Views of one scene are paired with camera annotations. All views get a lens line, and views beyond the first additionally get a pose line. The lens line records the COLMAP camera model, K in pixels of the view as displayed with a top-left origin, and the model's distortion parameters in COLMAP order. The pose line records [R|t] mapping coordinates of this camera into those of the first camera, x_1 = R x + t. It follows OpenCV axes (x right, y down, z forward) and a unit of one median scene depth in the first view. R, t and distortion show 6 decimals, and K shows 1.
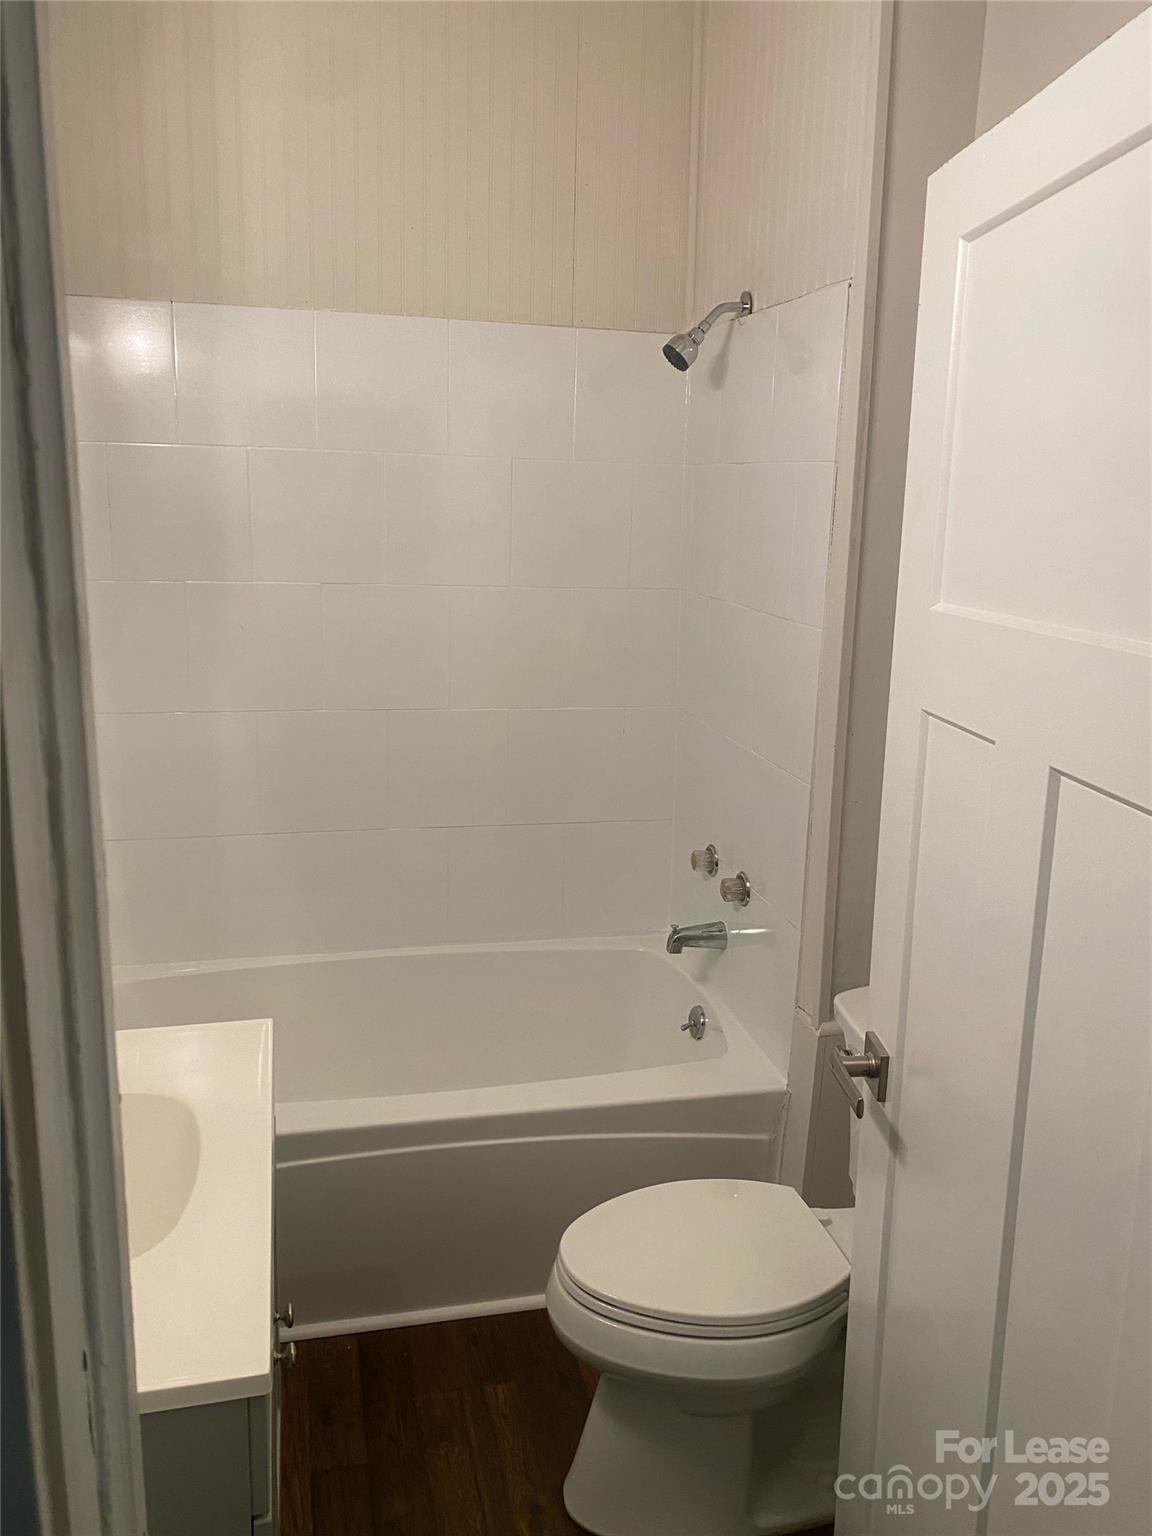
lens RADIAL K [[1168.5, 0, 572.5], [0, 1168.5, 767.7], [0, 0, 1]] dist [0.048633, -0.063754]
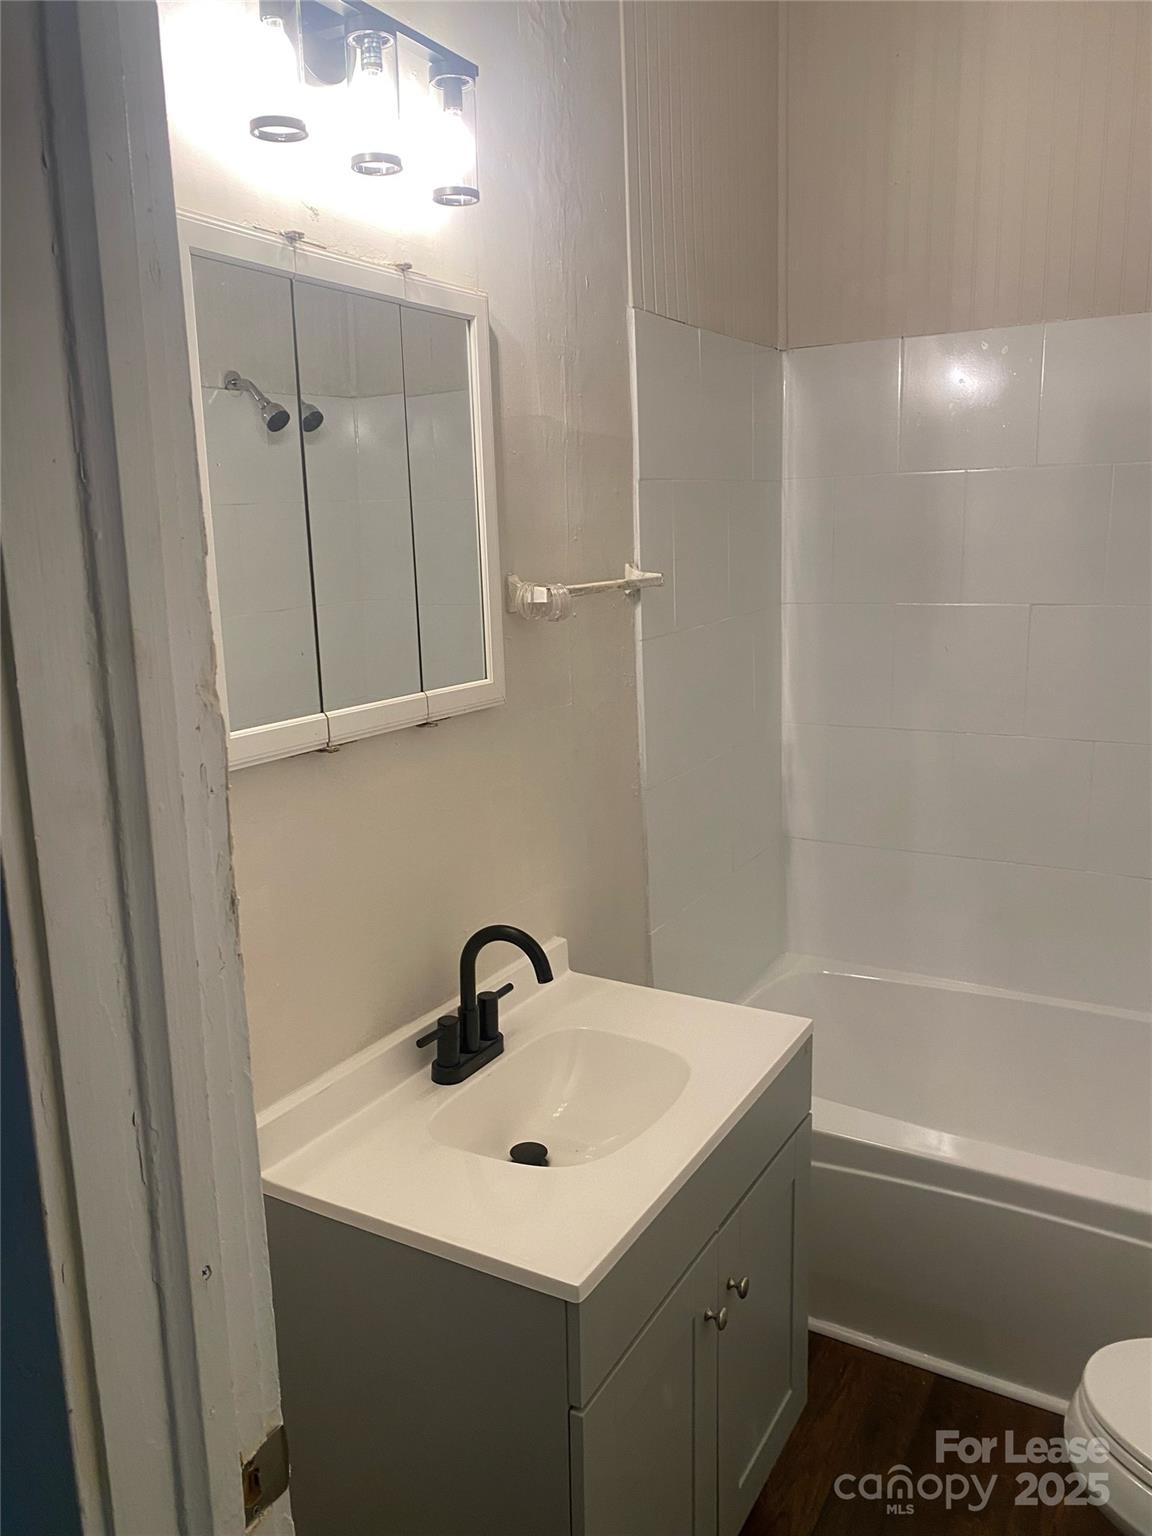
lens RADIAL K [[1168.5, 0, 571.2], [0, 1168.5, 766.9], [0, 0, 1]] dist [0.048633, -0.063754]
pose [[0.729679, 0.091871, -0.677590, 0.227905], [-0.106715, 0.994091, 0.019865, -0.005208], [0.675412, 0.057814, 0.735171, 0.057308]]
